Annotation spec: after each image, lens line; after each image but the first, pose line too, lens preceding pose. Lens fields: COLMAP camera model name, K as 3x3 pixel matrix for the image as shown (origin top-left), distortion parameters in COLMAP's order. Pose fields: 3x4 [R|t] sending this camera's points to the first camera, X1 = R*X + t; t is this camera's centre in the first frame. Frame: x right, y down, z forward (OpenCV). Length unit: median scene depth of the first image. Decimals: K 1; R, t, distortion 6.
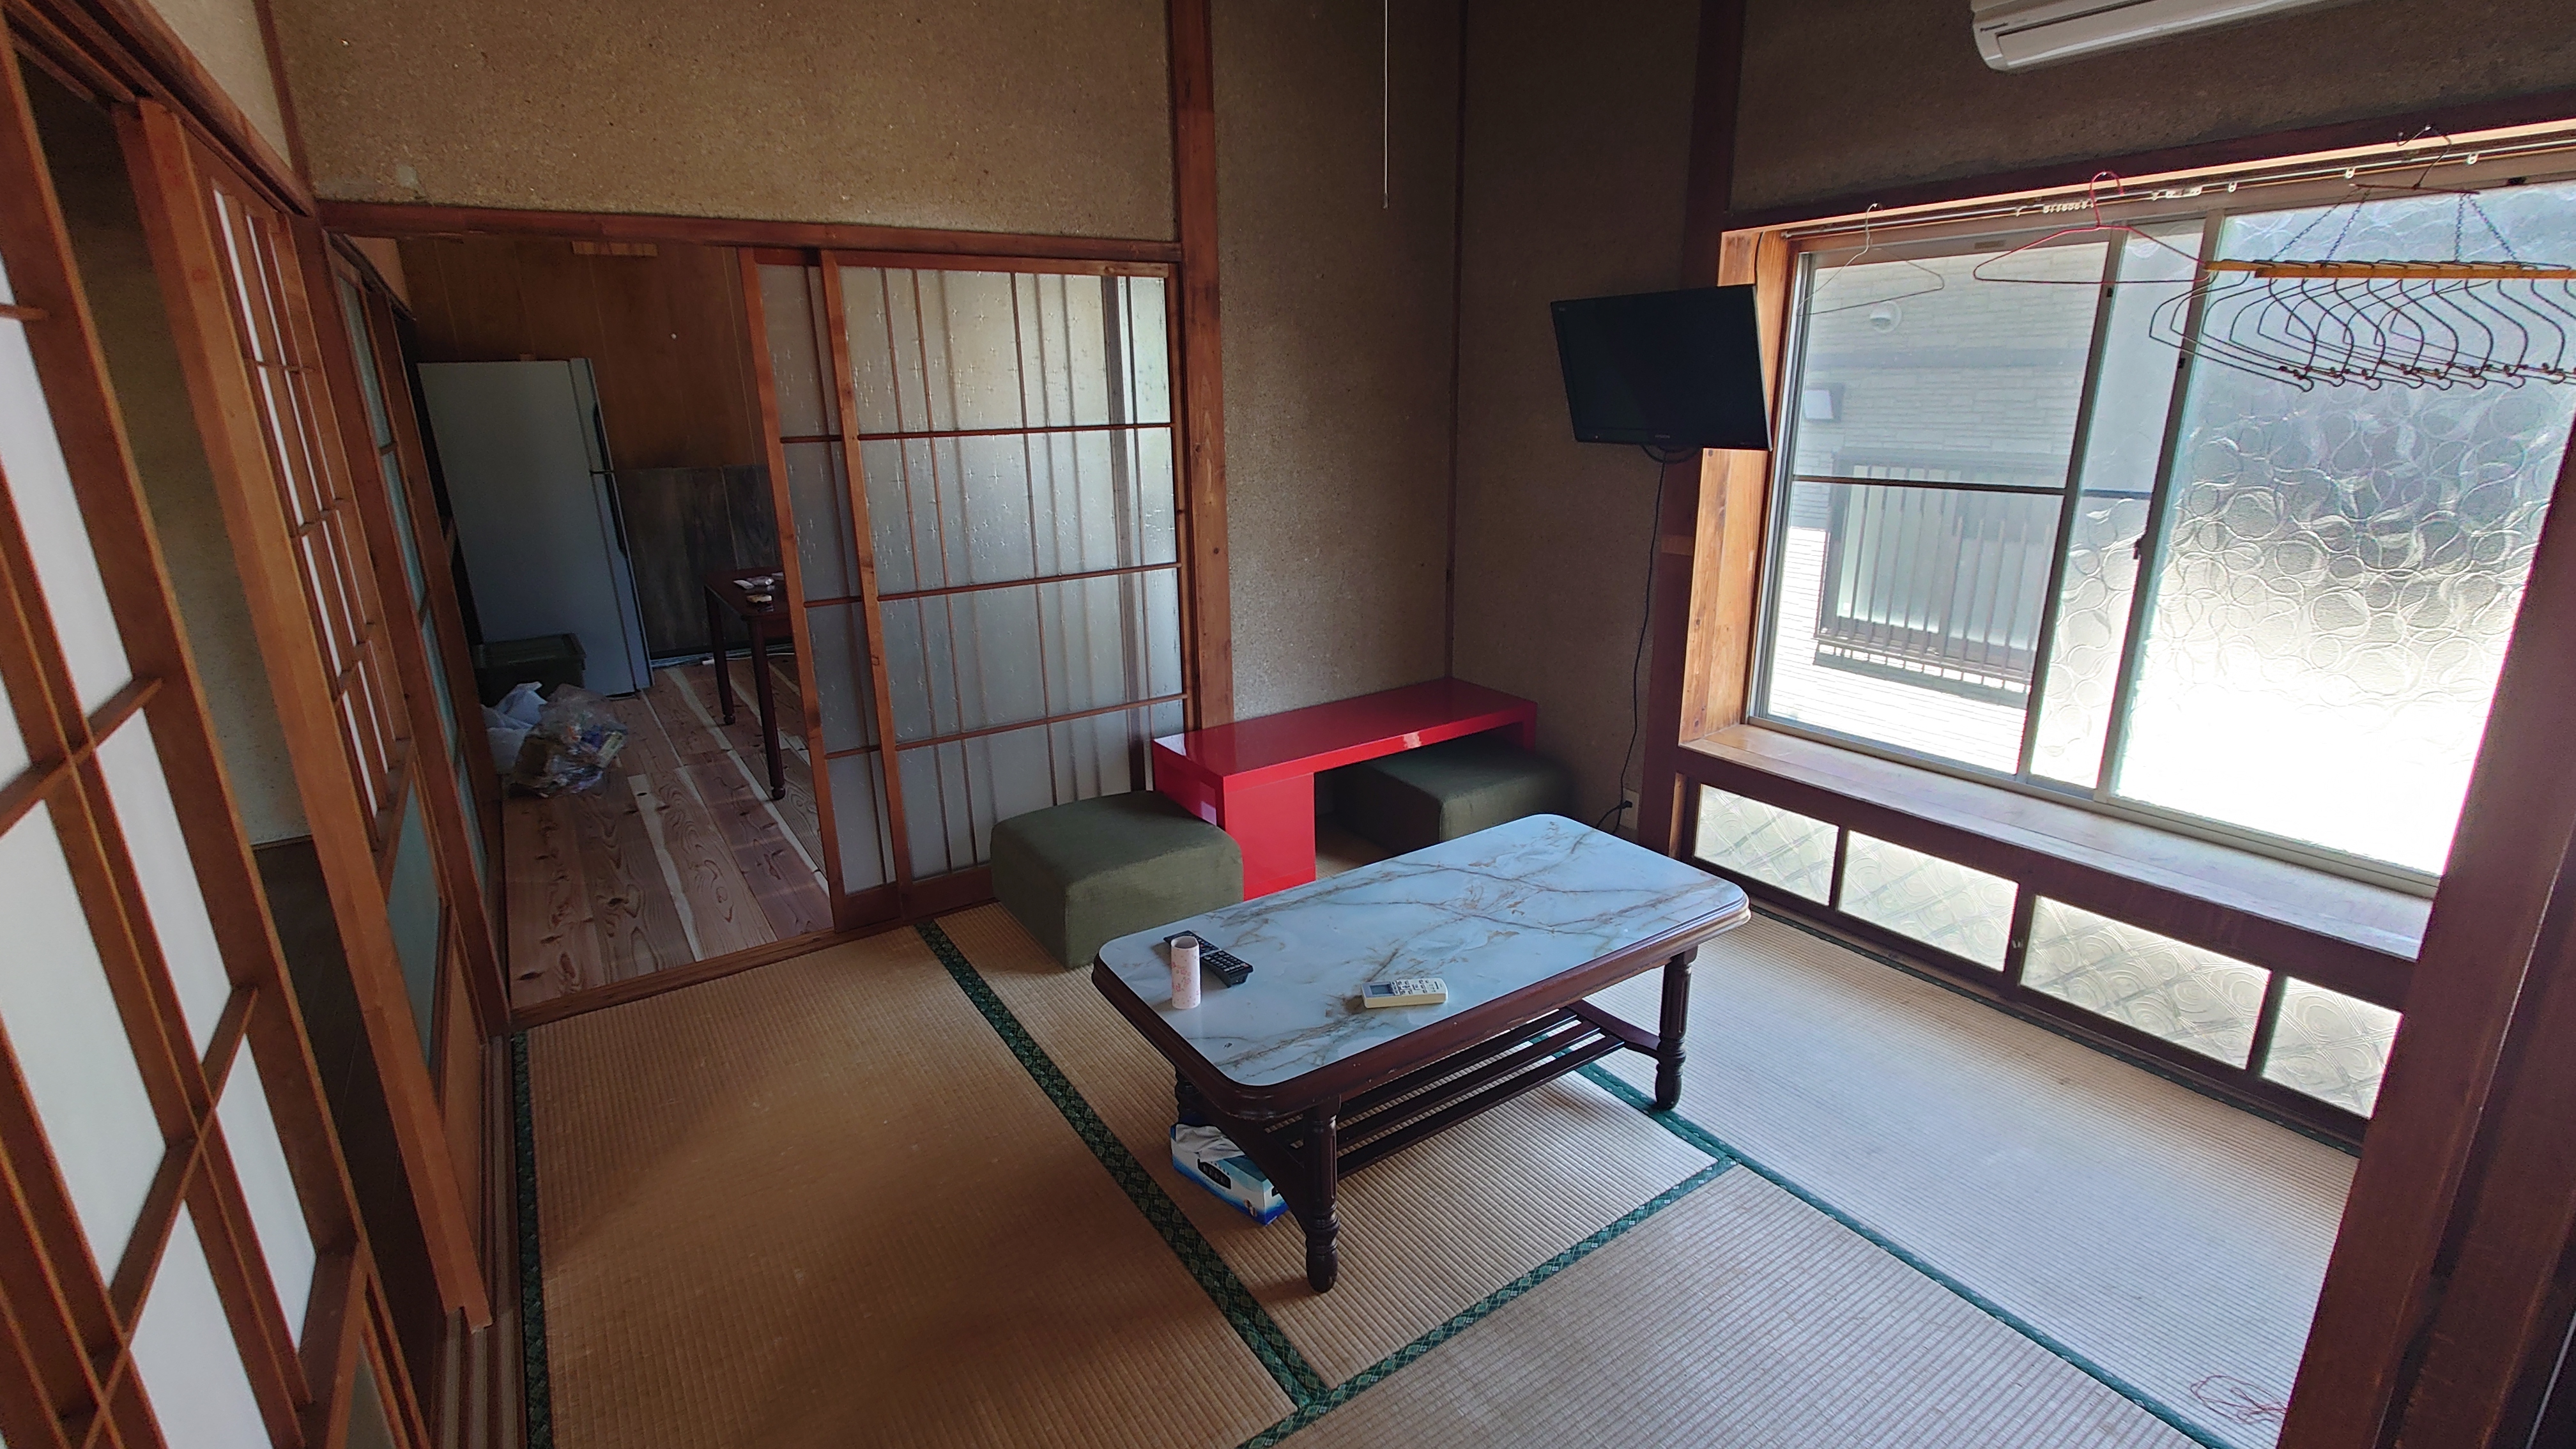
lens RADIAL K [[1160.6, 0, 1284.9], [0, 1160.6, 729.3], [0, 0, 1]] dist [0.020041, -0.000358]
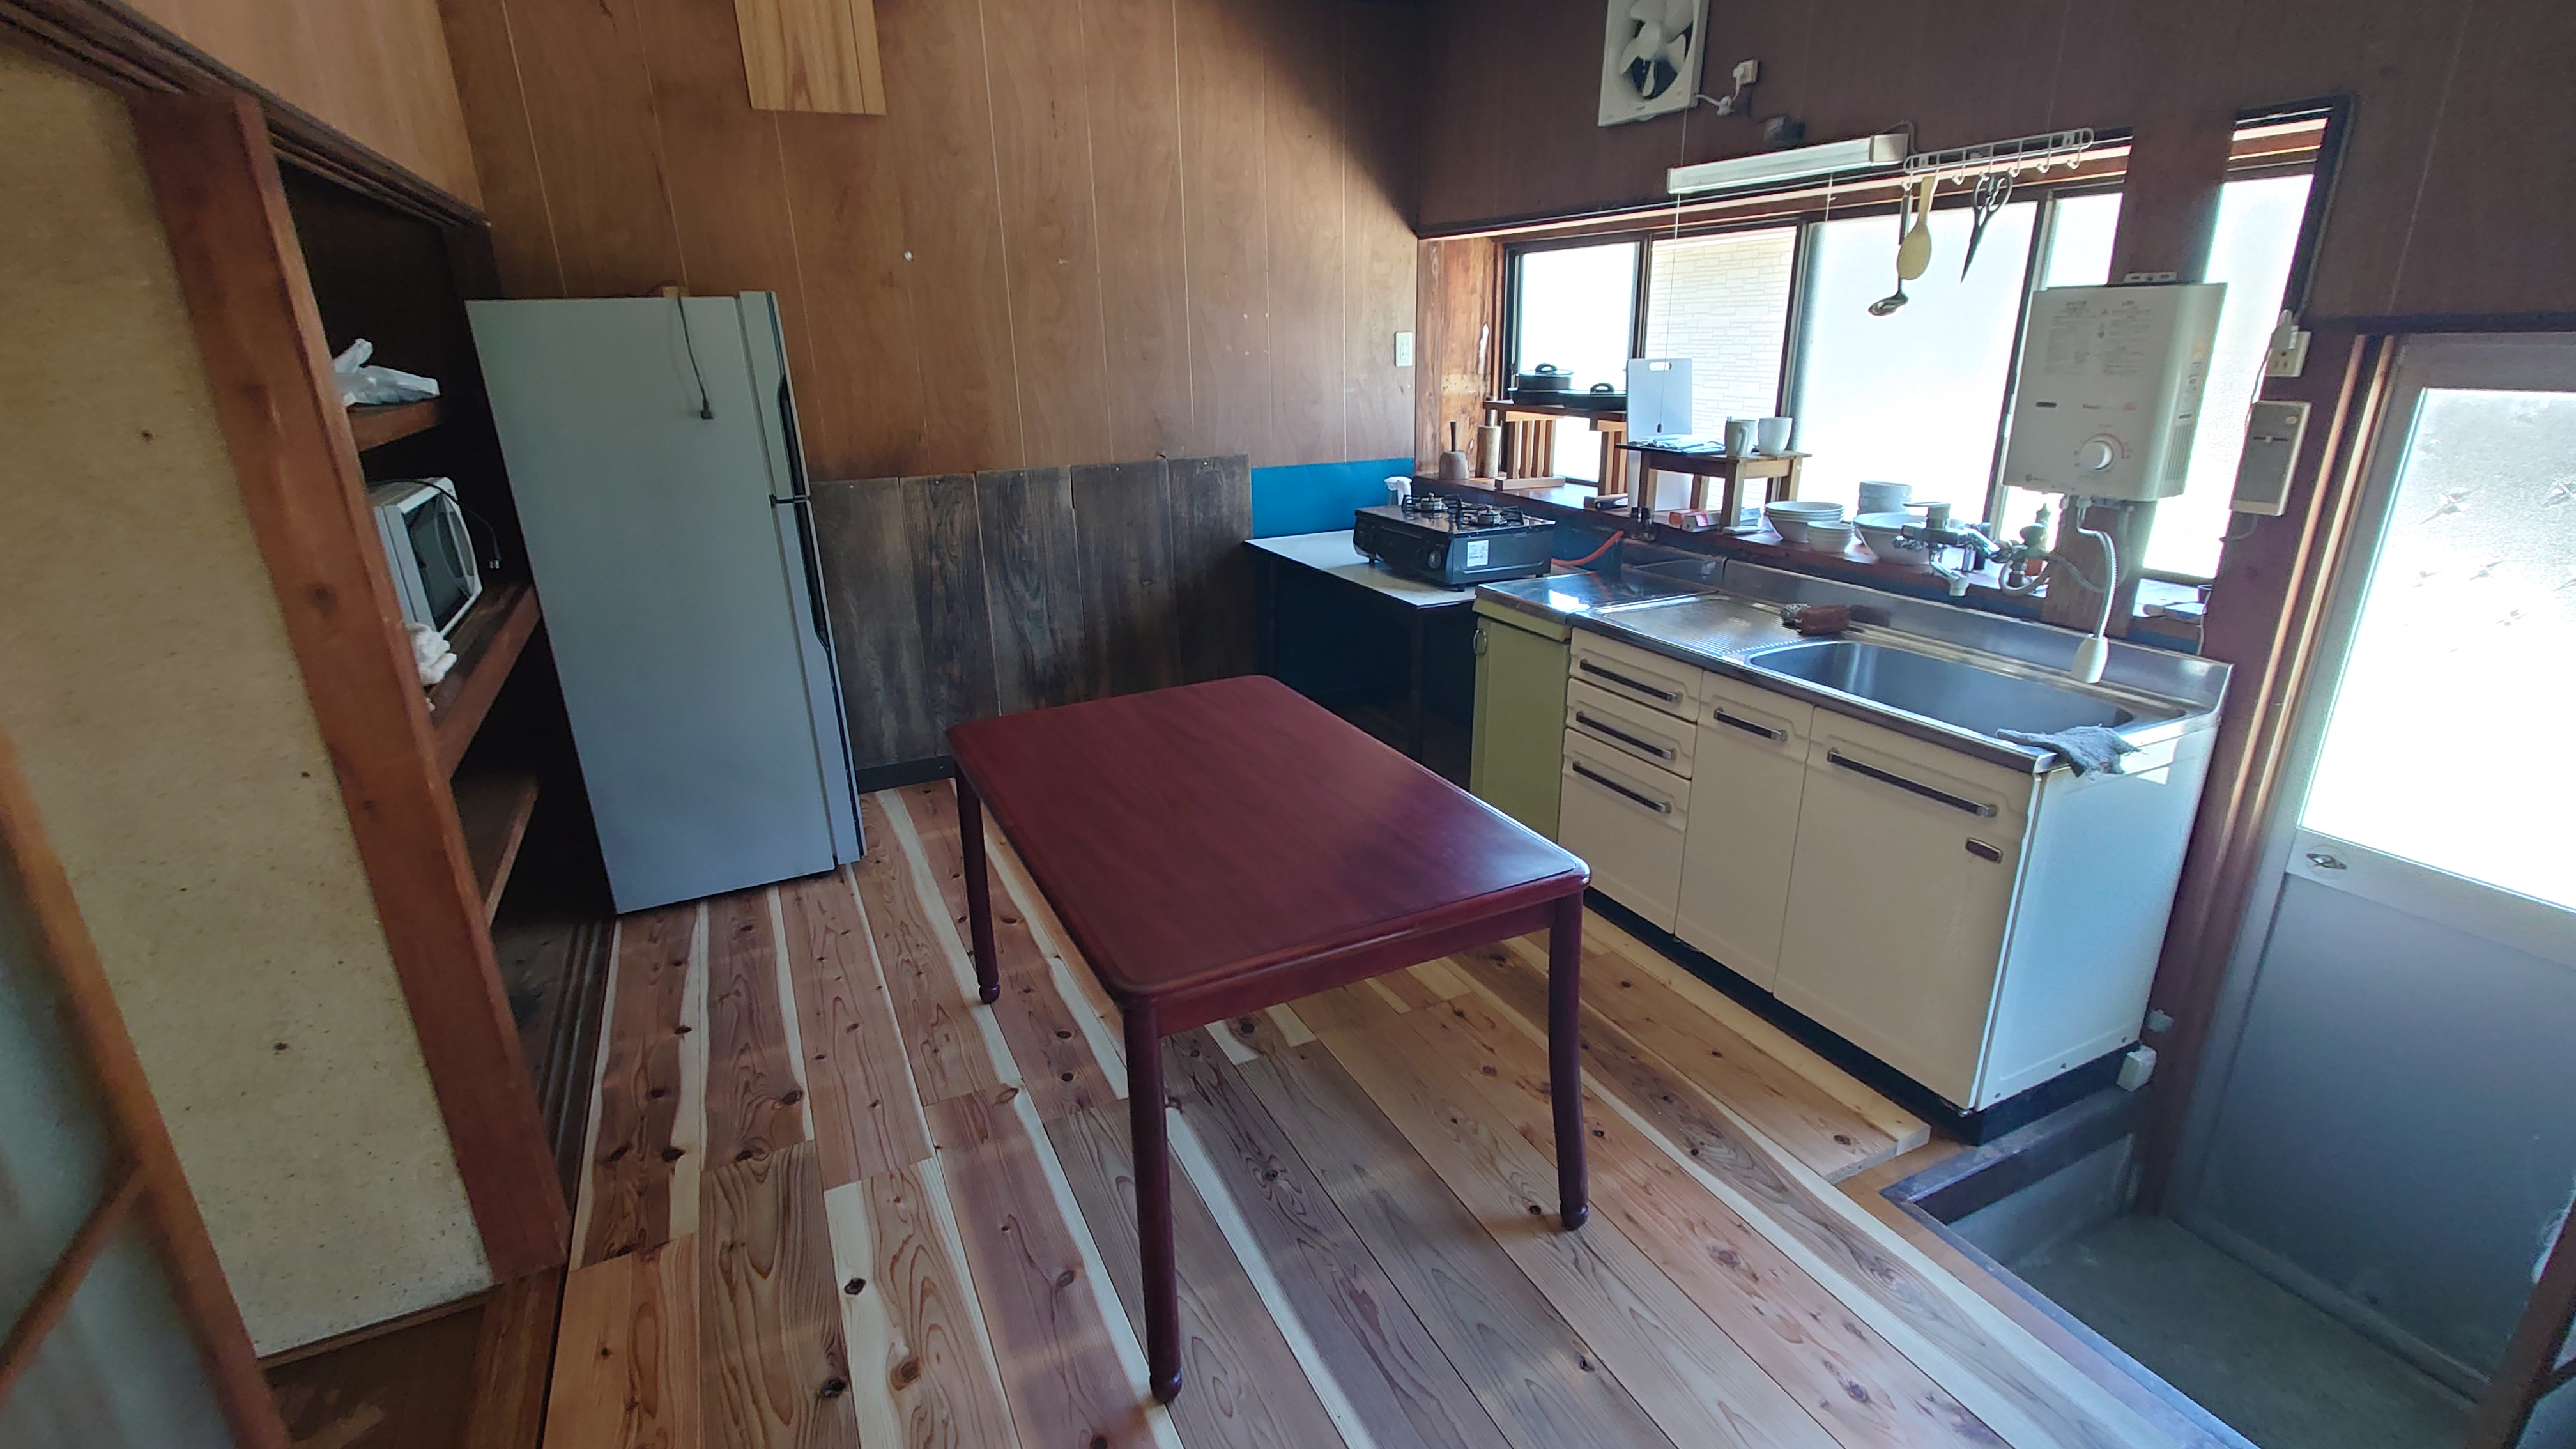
lens RADIAL K [[1160.6, 0, 1292.8], [0, 1160.6, 724.6], [0, 0, 1]] dist [0.020041, -0.000358]
pose [[0.991618, 0.042955, -0.121856, -0.255959], [-0.037149, 0.998082, 0.049528, -0.140832], [0.123750, -0.044586, 0.991311, 0.442649]]
